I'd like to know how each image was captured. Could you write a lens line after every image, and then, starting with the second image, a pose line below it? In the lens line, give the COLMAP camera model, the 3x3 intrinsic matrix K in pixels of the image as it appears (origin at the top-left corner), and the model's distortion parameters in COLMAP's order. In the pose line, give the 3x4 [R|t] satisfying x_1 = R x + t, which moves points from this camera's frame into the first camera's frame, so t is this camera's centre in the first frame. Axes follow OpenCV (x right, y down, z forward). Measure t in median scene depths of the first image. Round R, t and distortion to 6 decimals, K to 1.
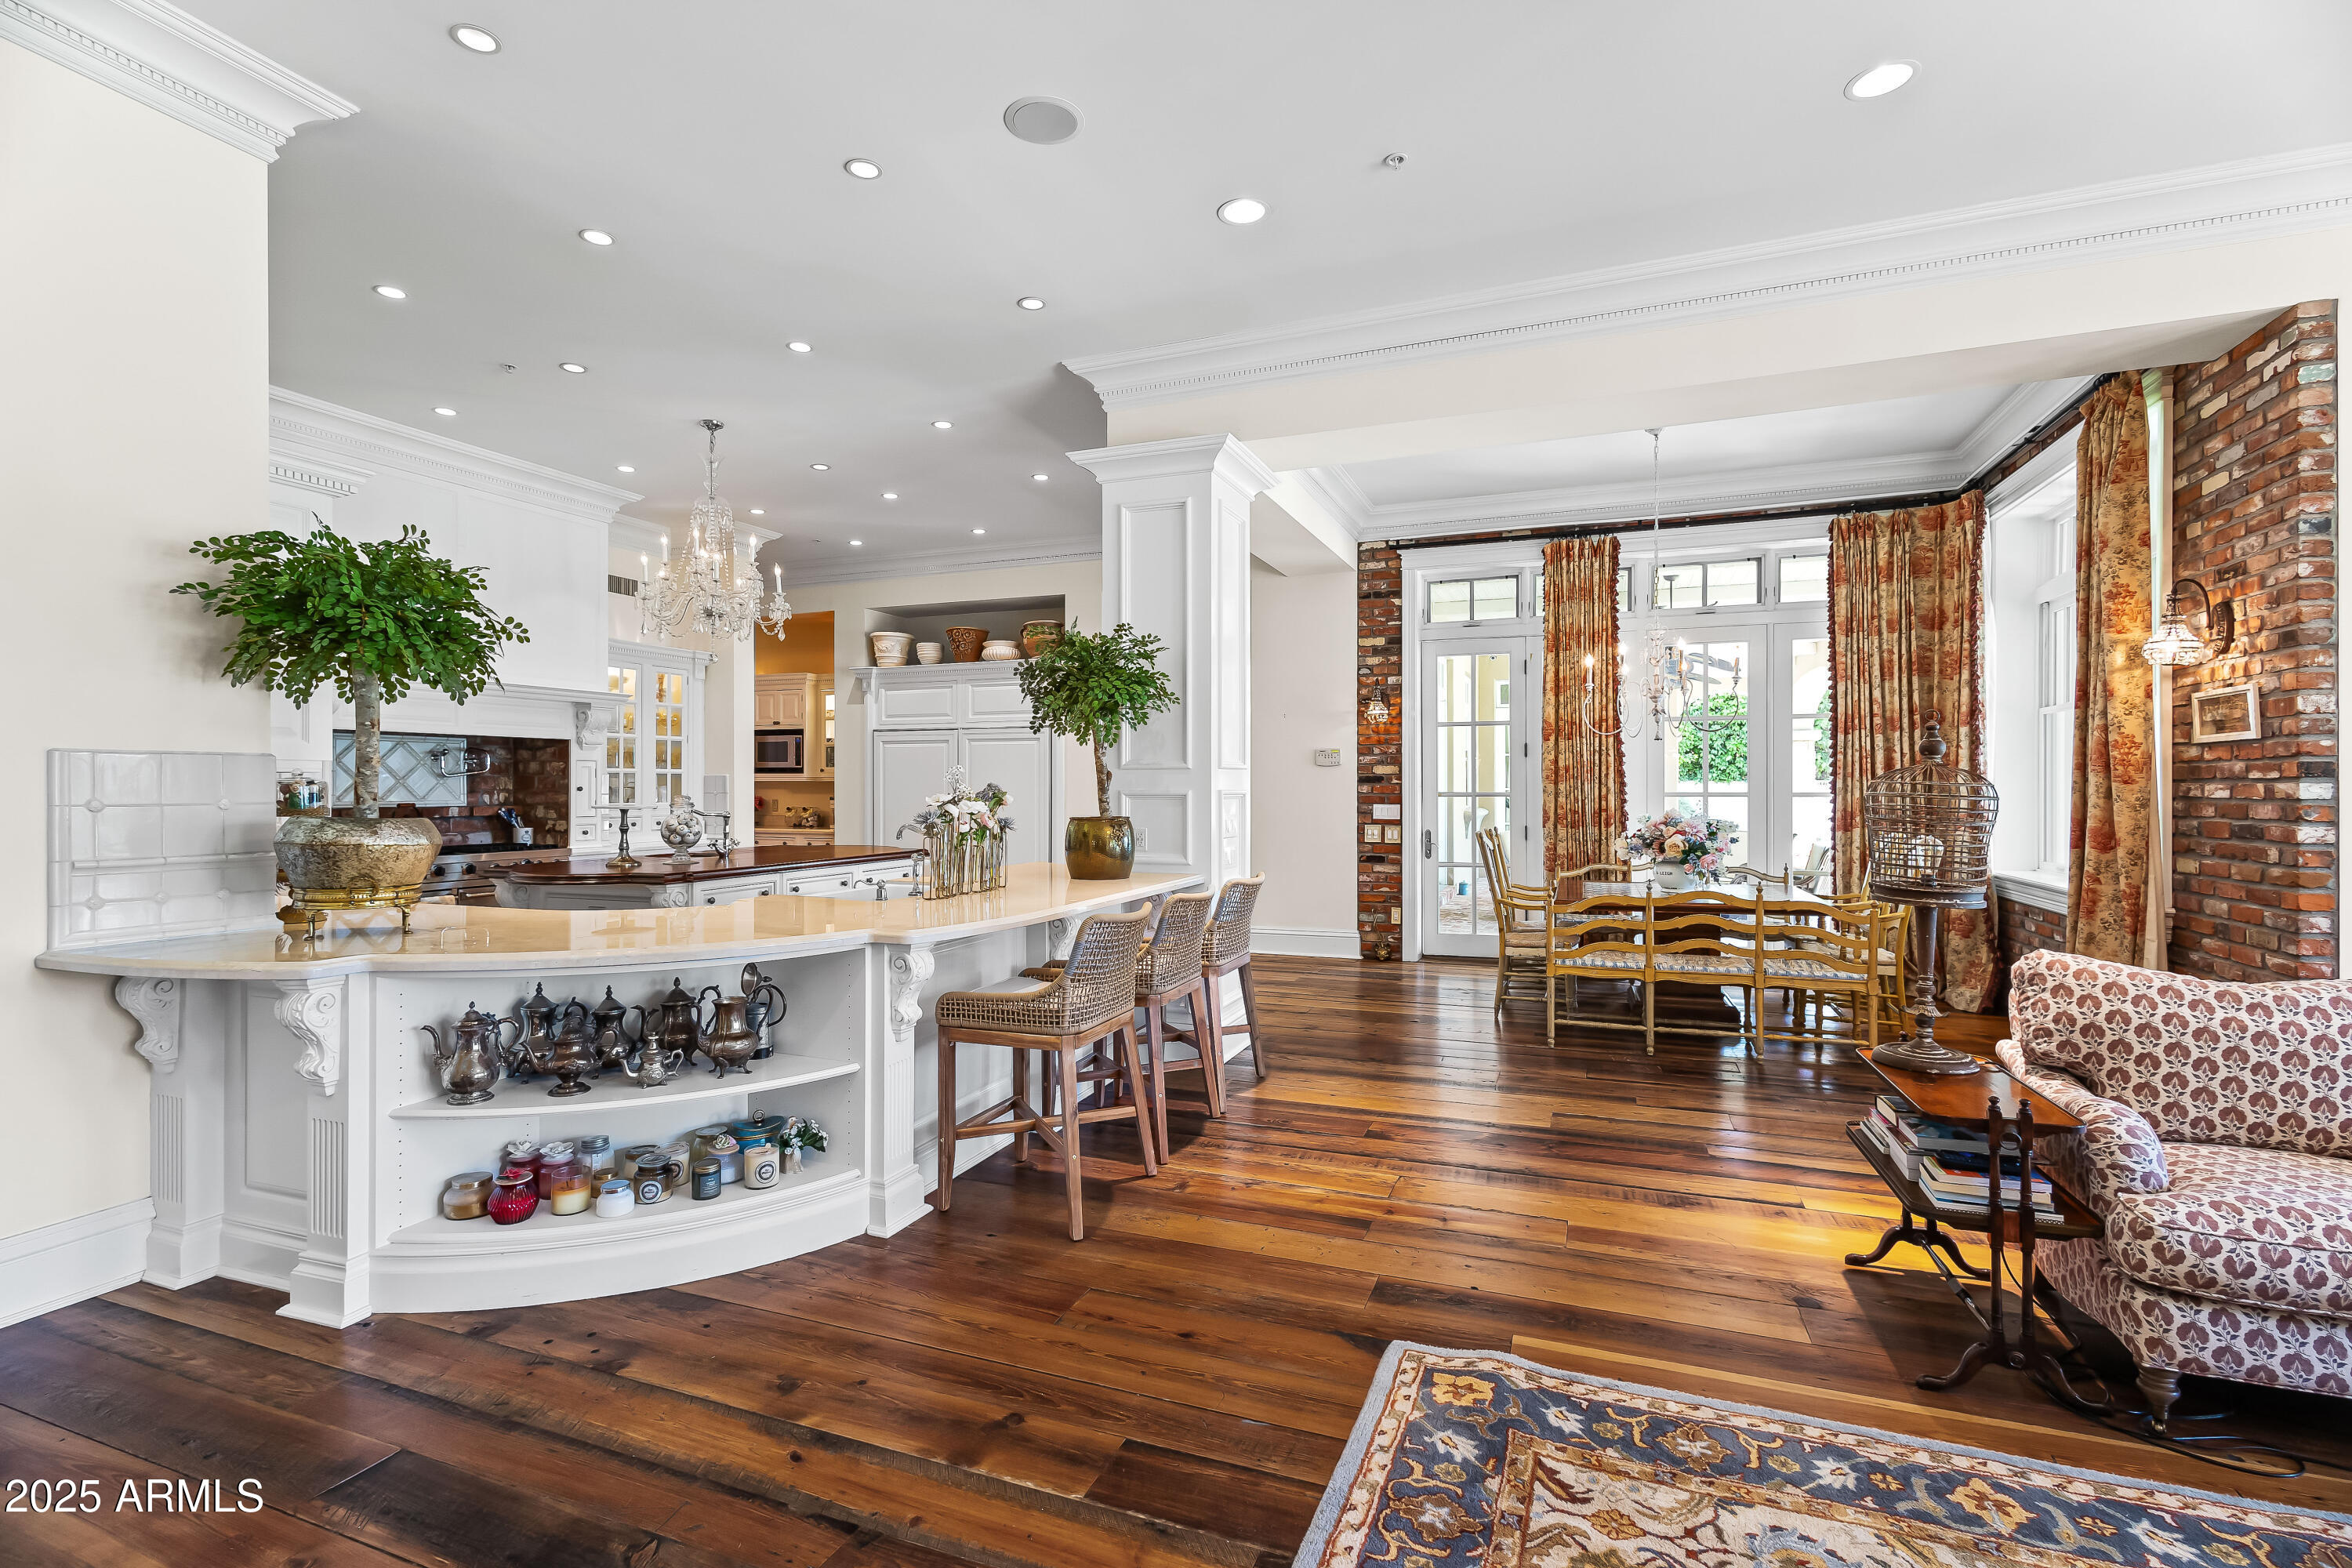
lens RADIAL K [[1093.6, 0, 1176.0], [0, 1093.6, 784.0], [0, 0, 1]] dist [0.024236, -0.007342]
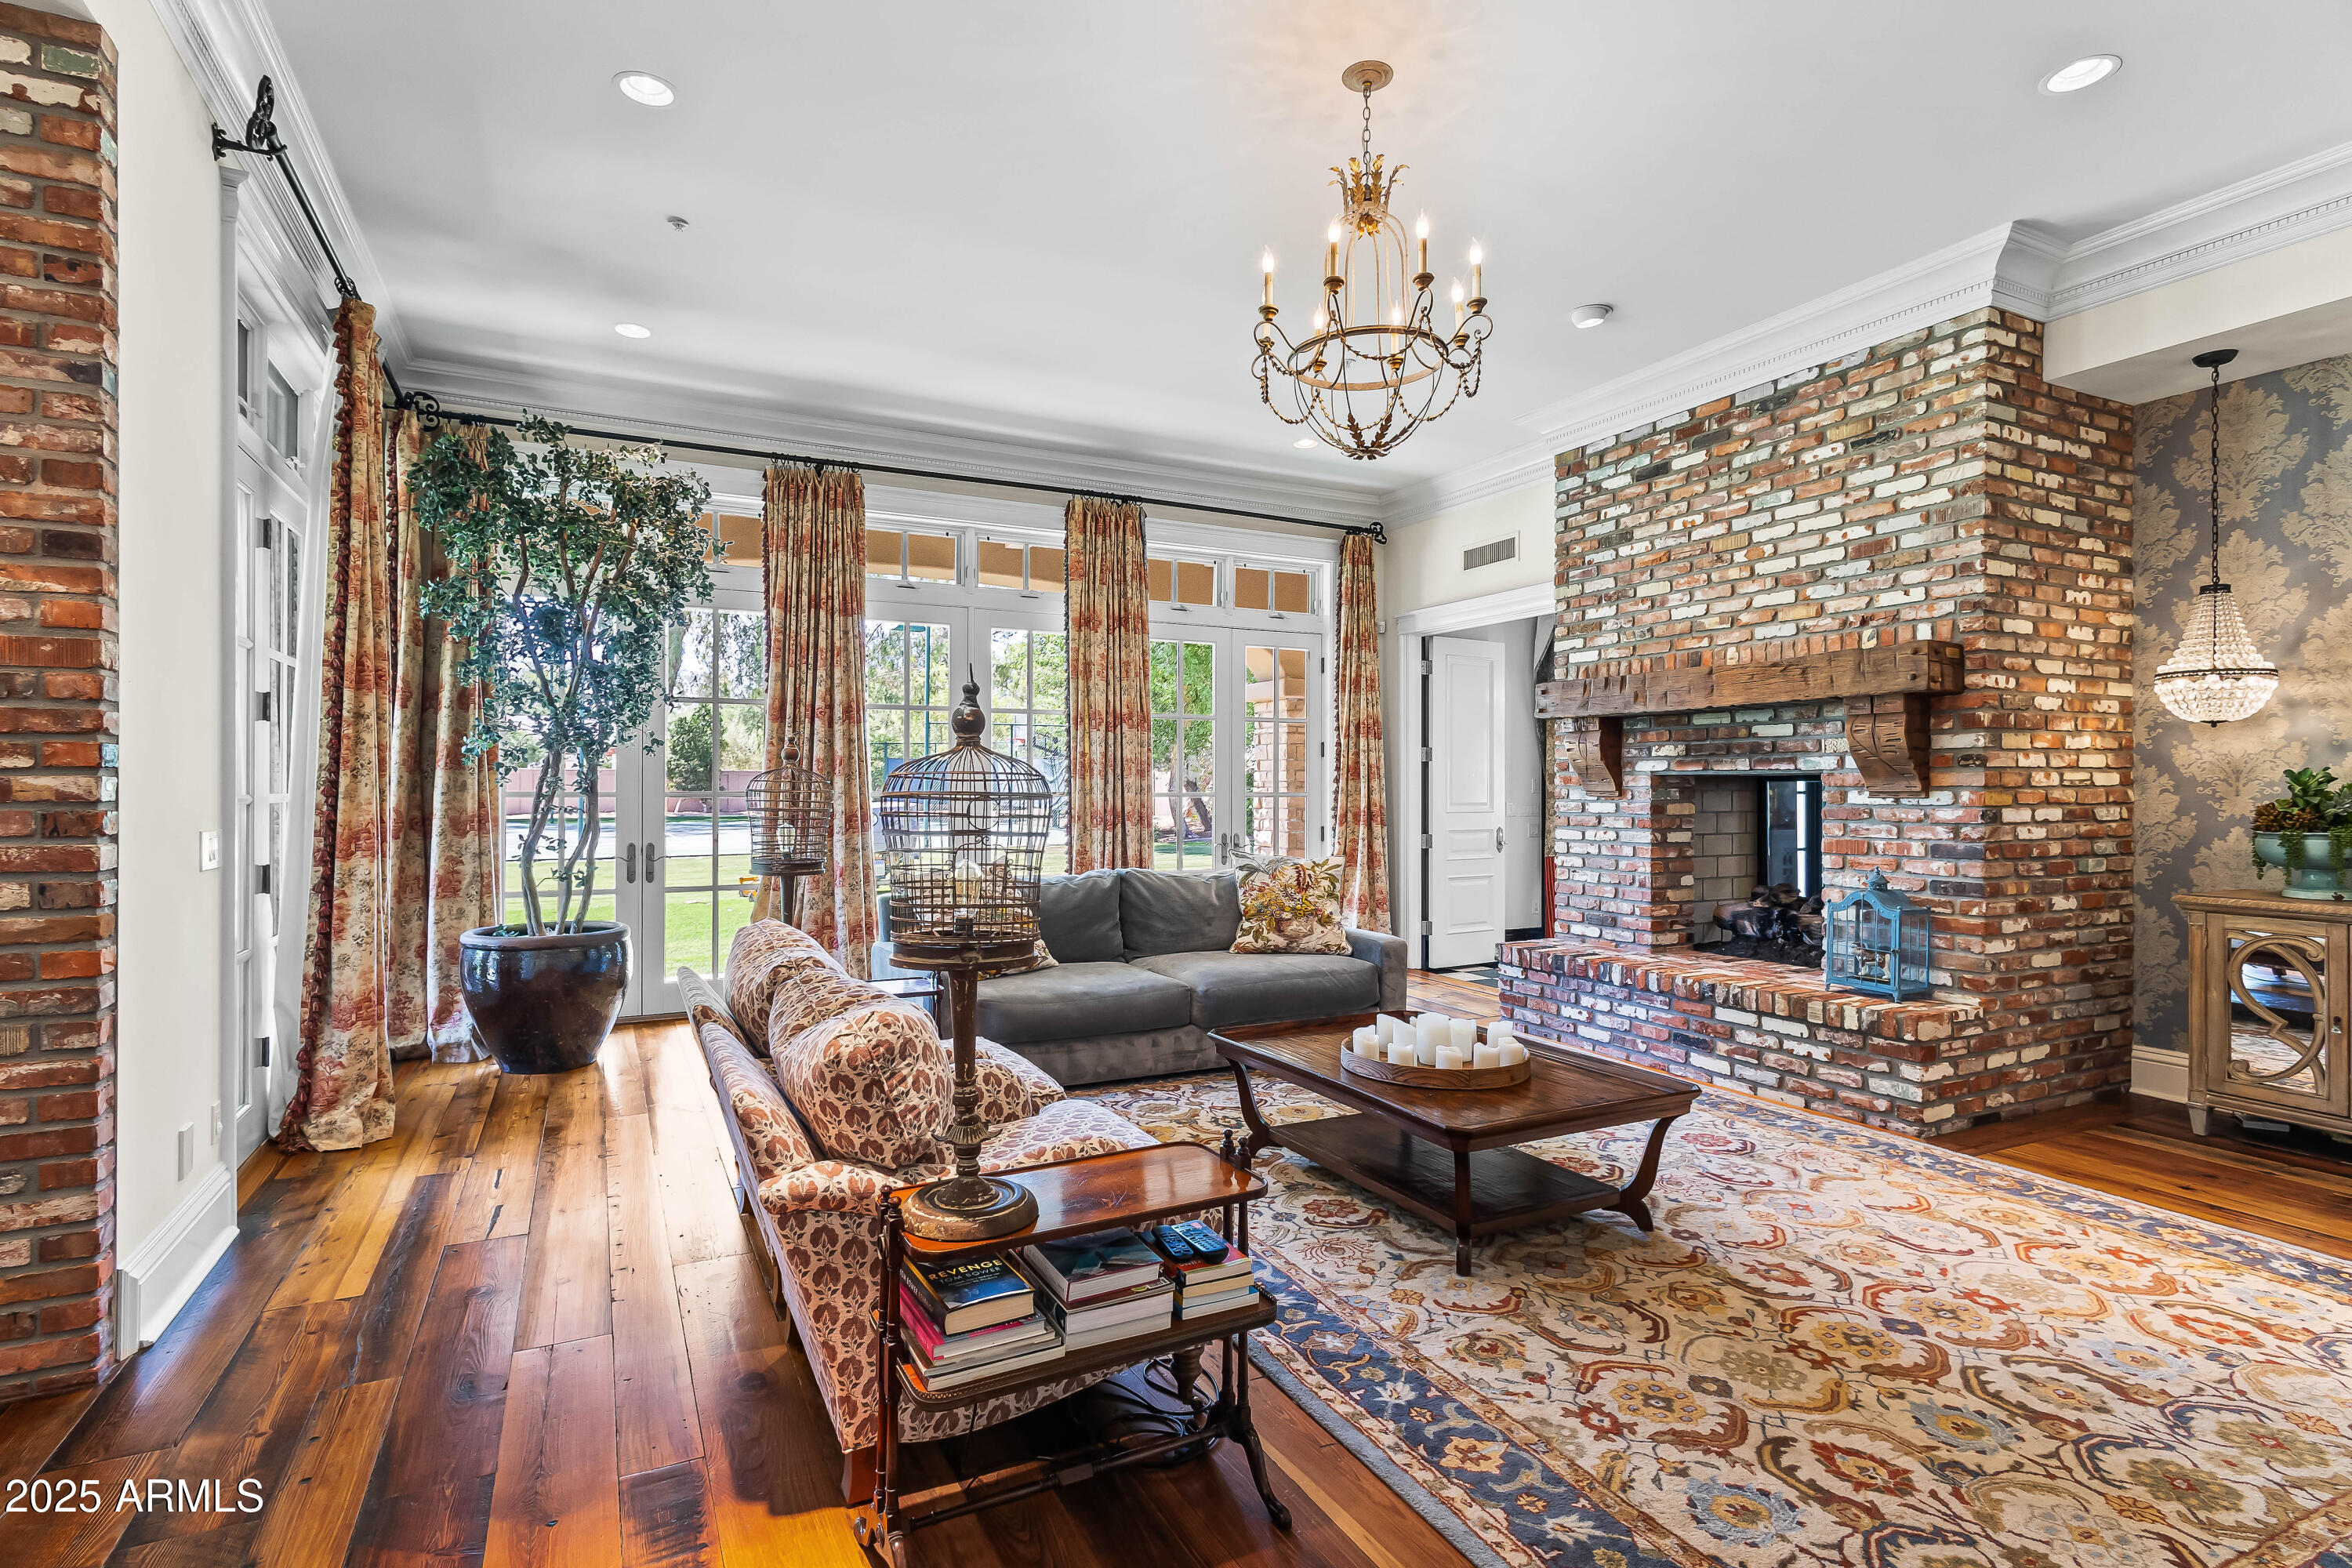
lens RADIAL K [[1125.9, 0, 1176.0], [0, 1125.9, 784.0], [0, 0, 1]] dist [0.008508, -0.000891]
pose [[-0.742032, 0.000491, 0.670364, 0.070670], [-0.004147, 0.999977, -0.005323, 0.002716], [-0.670351, -0.006730, -0.742013, 0.660589]]
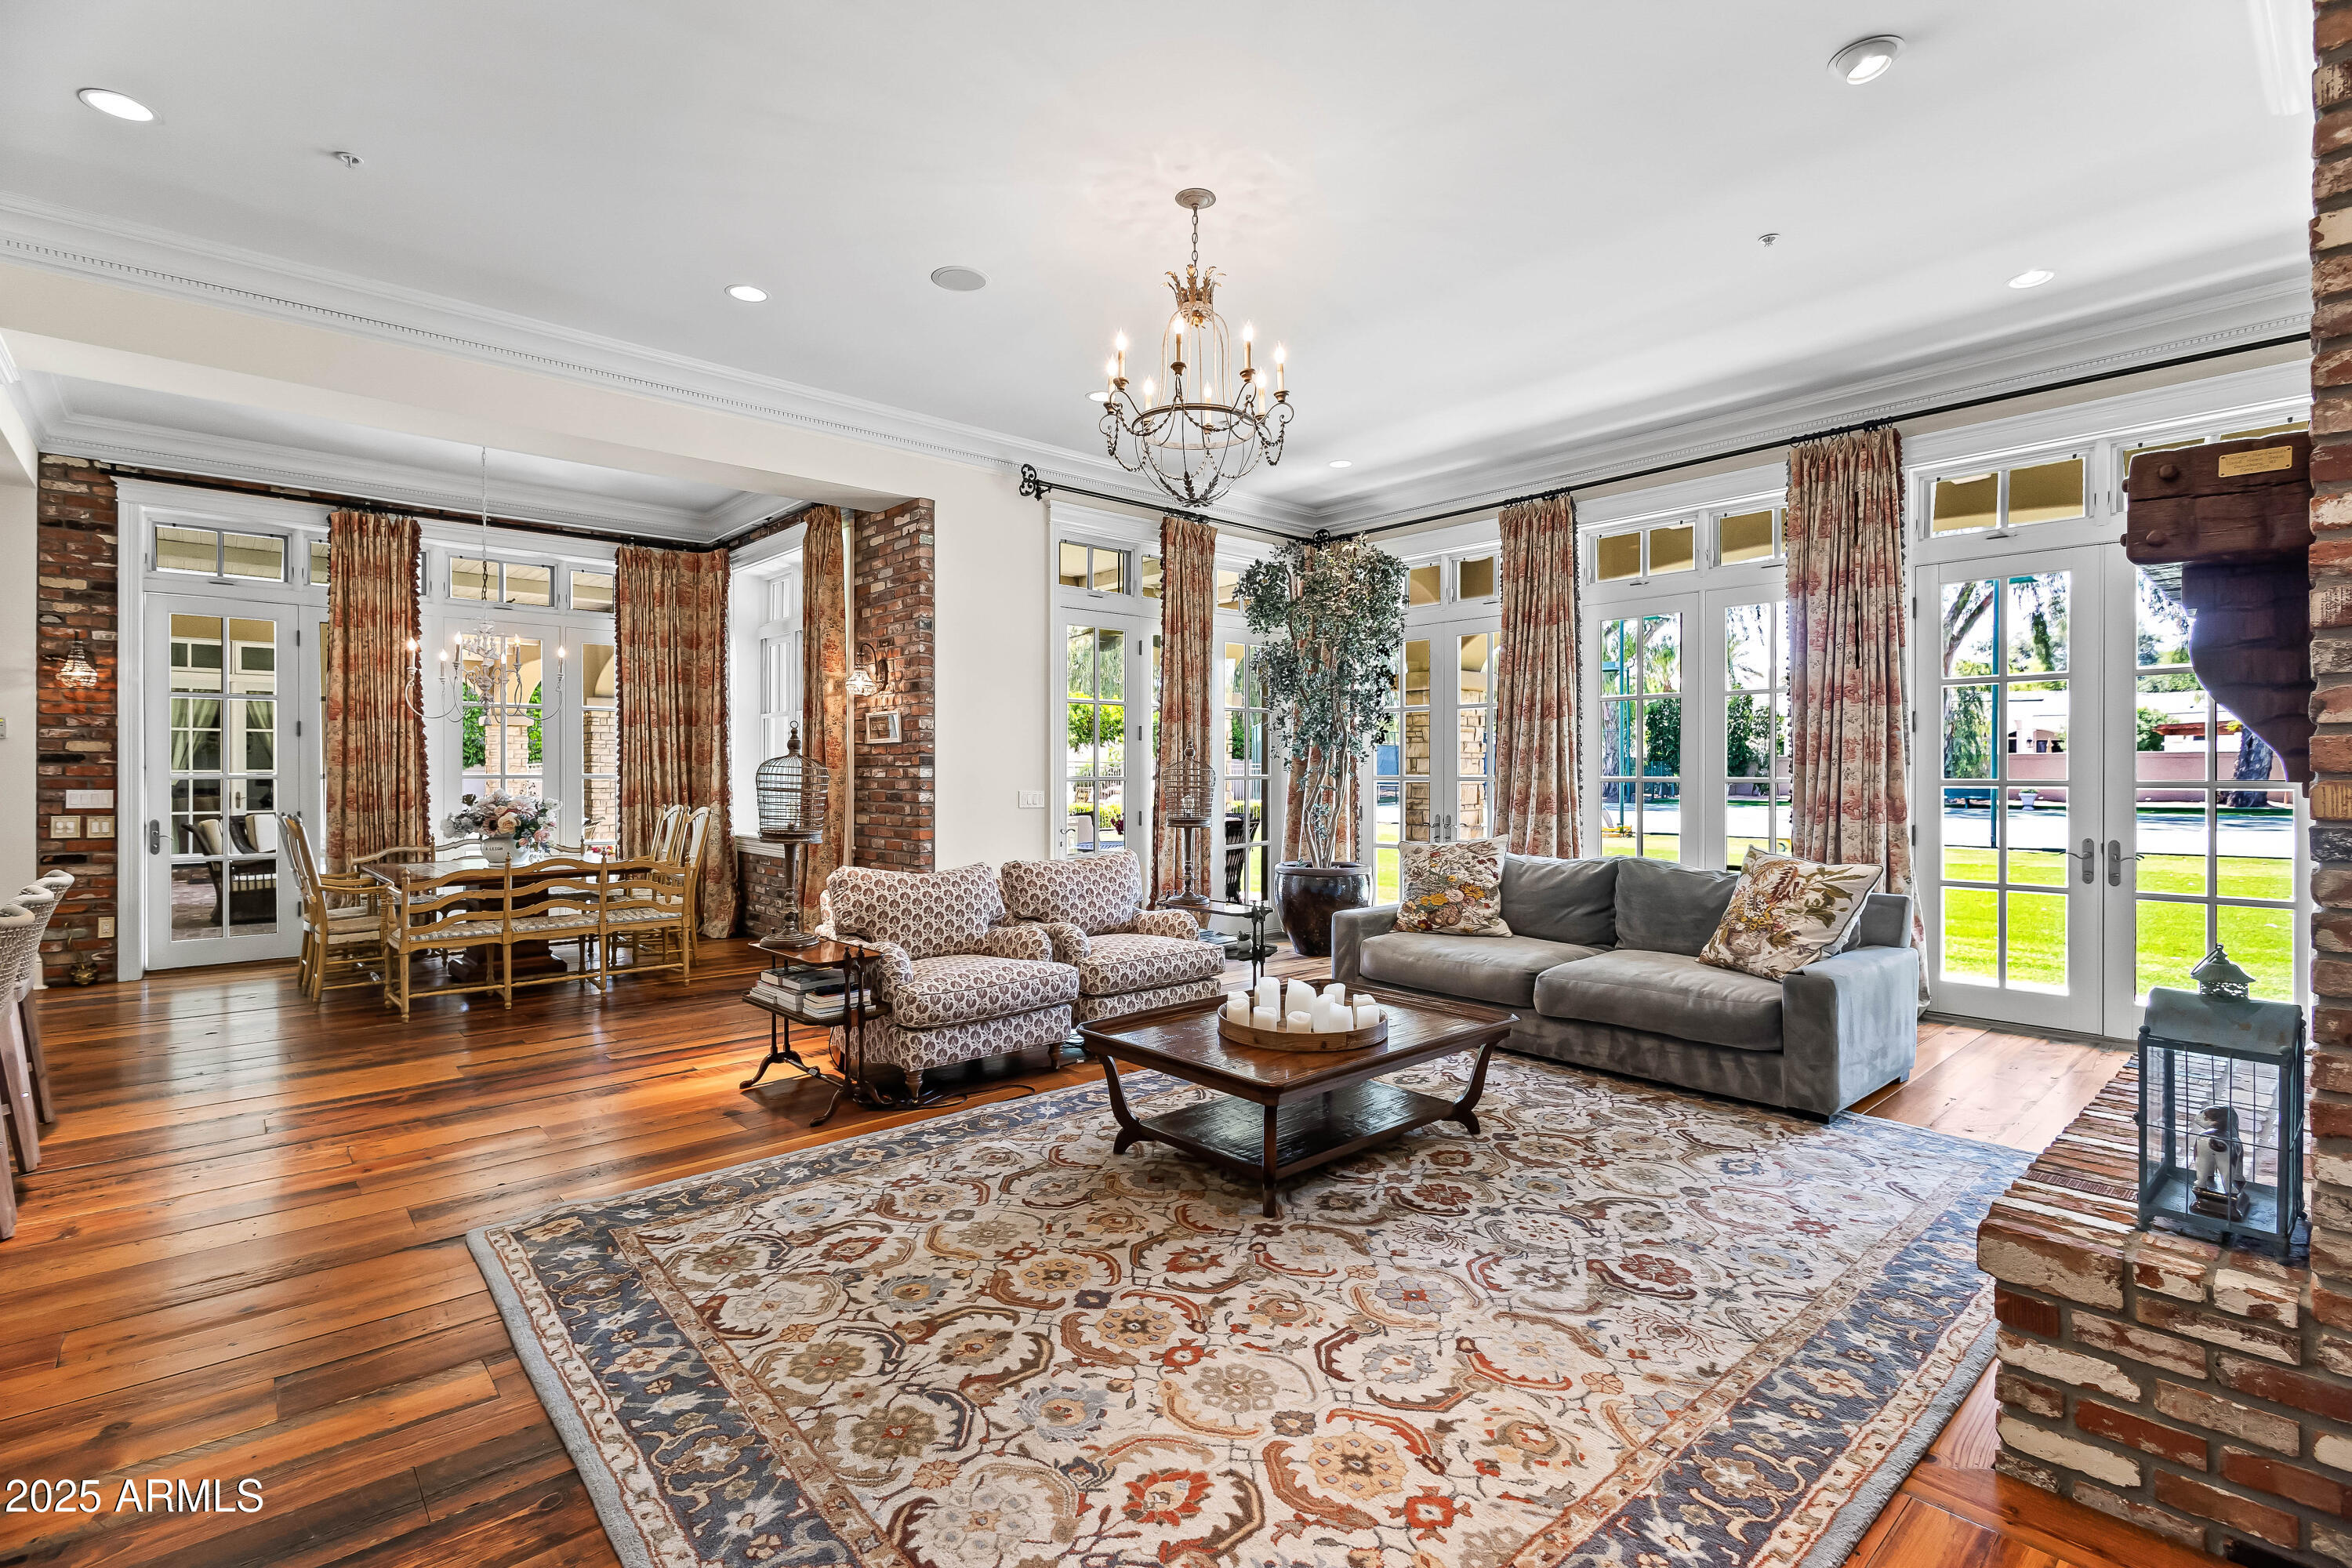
lens RADIAL K [[1084.1, 0, 1184.1], [0, 1084.1, 776.9], [0, 0, 1]] dist [0.008114, -0.000752]
pose [[0.445897, -0.001713, 0.895082, -0.216906], [-0.005434, 0.999975, 0.004621, 0.001455], [-0.895068, -0.006925, 0.445877, -0.092354]]
